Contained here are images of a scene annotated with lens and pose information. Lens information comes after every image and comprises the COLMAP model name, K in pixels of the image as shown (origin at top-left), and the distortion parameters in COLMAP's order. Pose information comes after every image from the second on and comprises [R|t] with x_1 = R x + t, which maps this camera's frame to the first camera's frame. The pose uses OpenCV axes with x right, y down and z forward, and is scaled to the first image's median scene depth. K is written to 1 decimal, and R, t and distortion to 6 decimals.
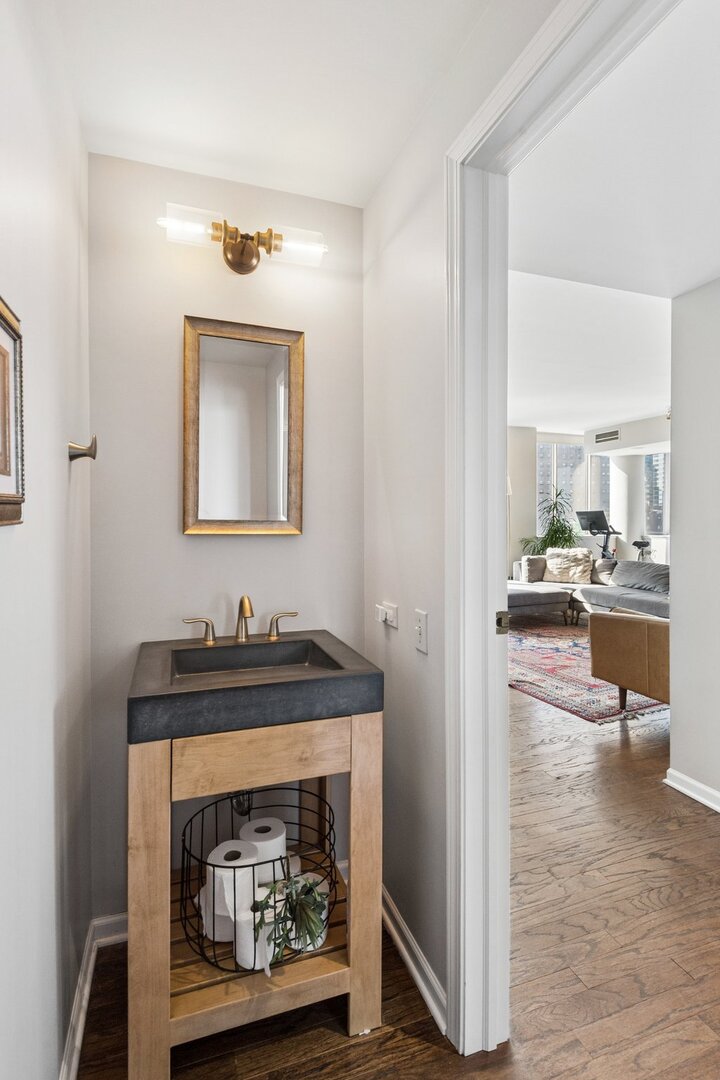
lens RADIAL K [[504.3, 0, 339.2], [0, 504.3, 524.1], [0, 0, 1]] dist [0.012896, -0.011084]
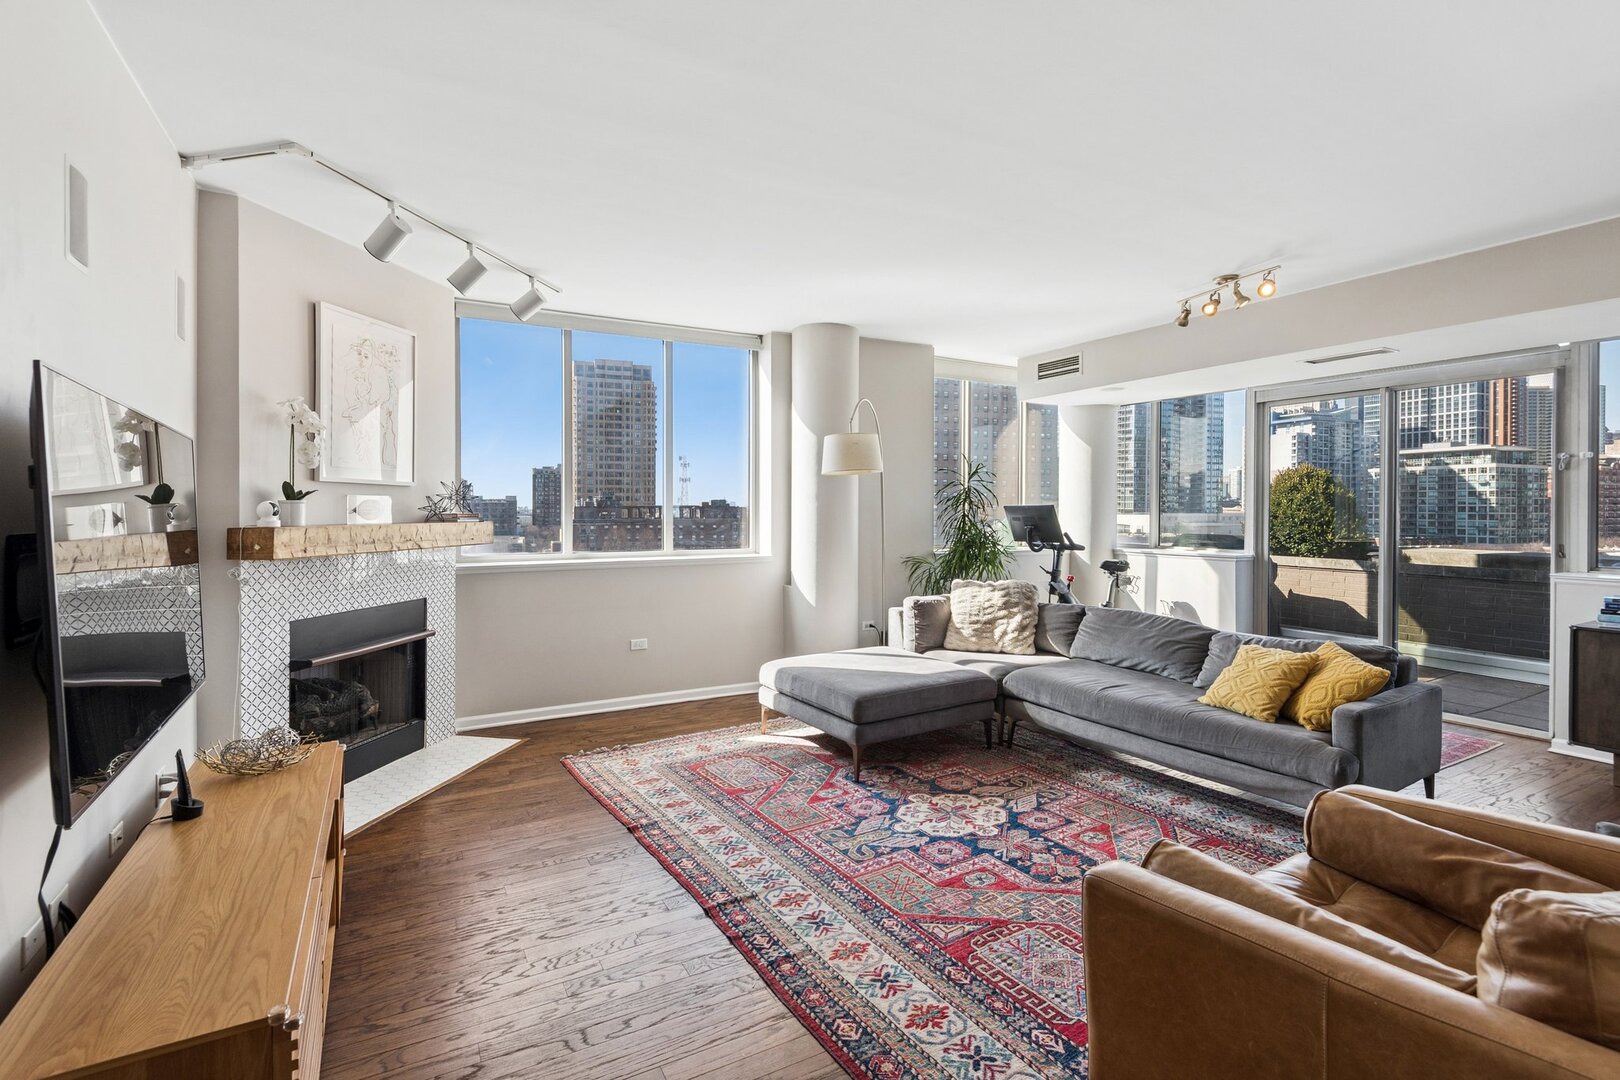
lens RADIAL K [[756.4, 0, 791.3], [0, 756.4, 514.9], [0, 0, 1]] dist [0.012896, -0.011084]
pose [[0.983965, 0.004364, 0.178307, 0.113704], [-0.003839, 0.999987, -0.003291, -0.013044], [-0.178319, 0.002553, 0.983969, 0.274143]]
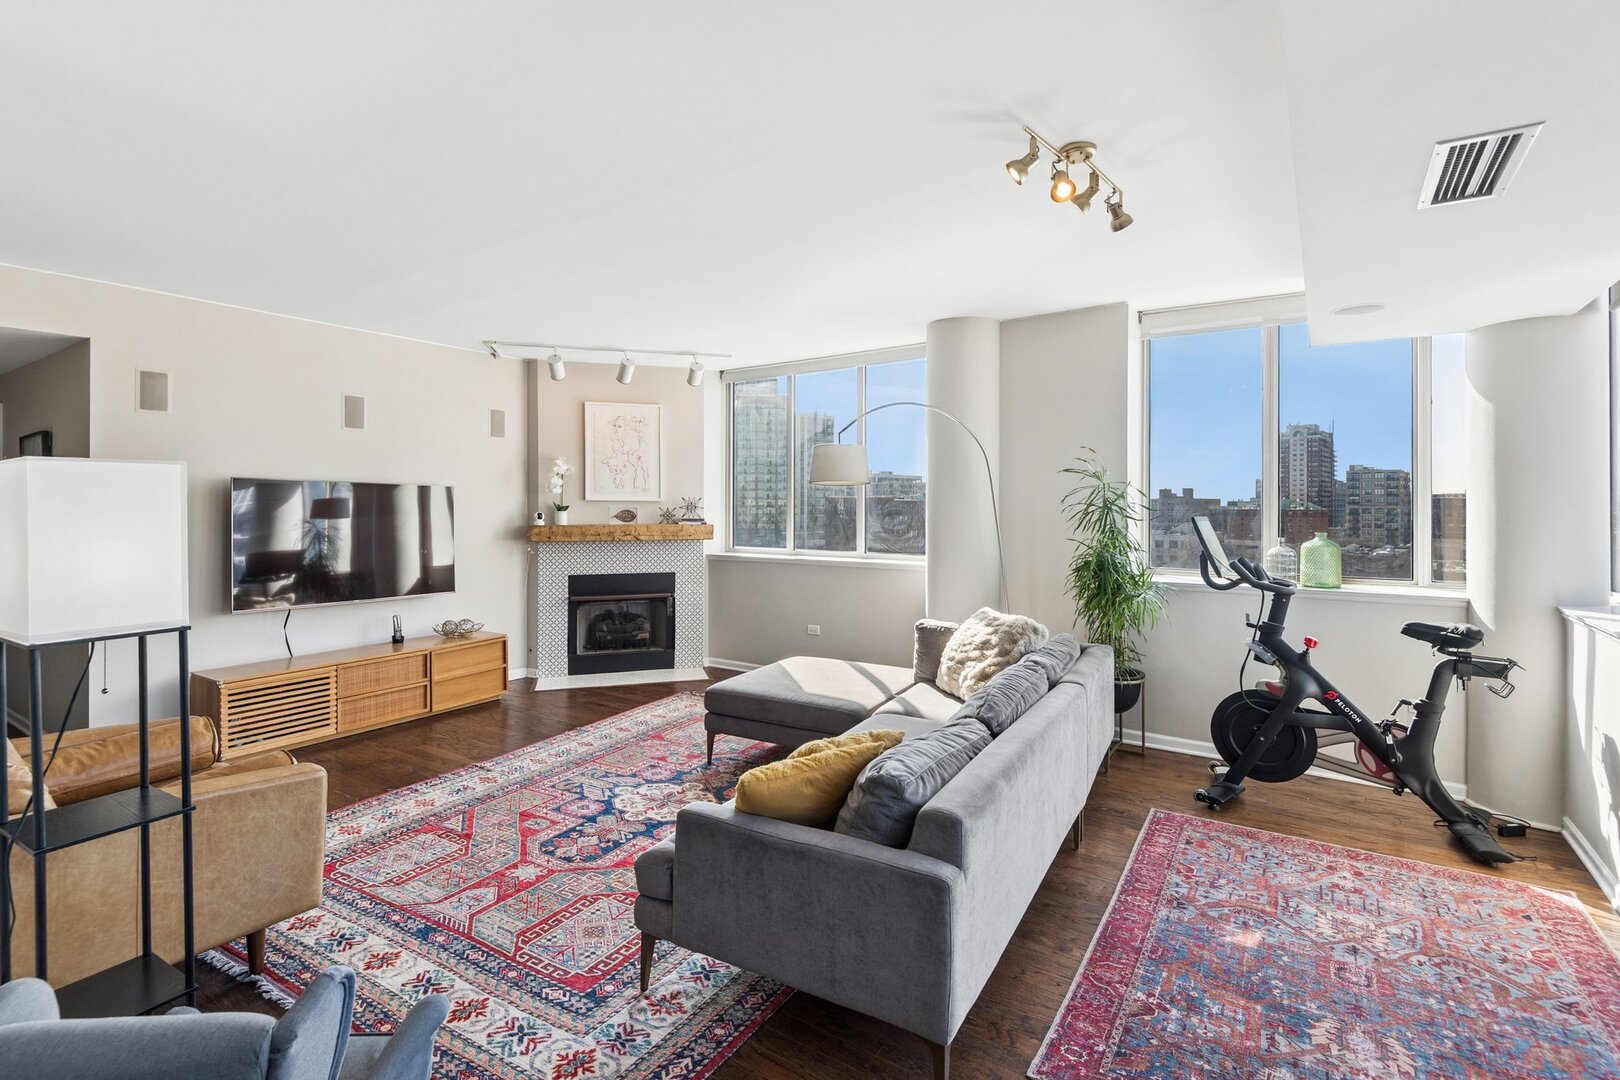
lens RADIAL K [[756.4, 0, 813.2], [0, 756.4, 505.1], [0, 0, 1]] dist [0.012896, -0.011084]
pose [[0.609805, 0.003052, -0.792546, 0.734899], [-0.009544, 0.999948, -0.003492, -0.028542], [0.792494, 0.009694, 0.609803, 0.474177]]
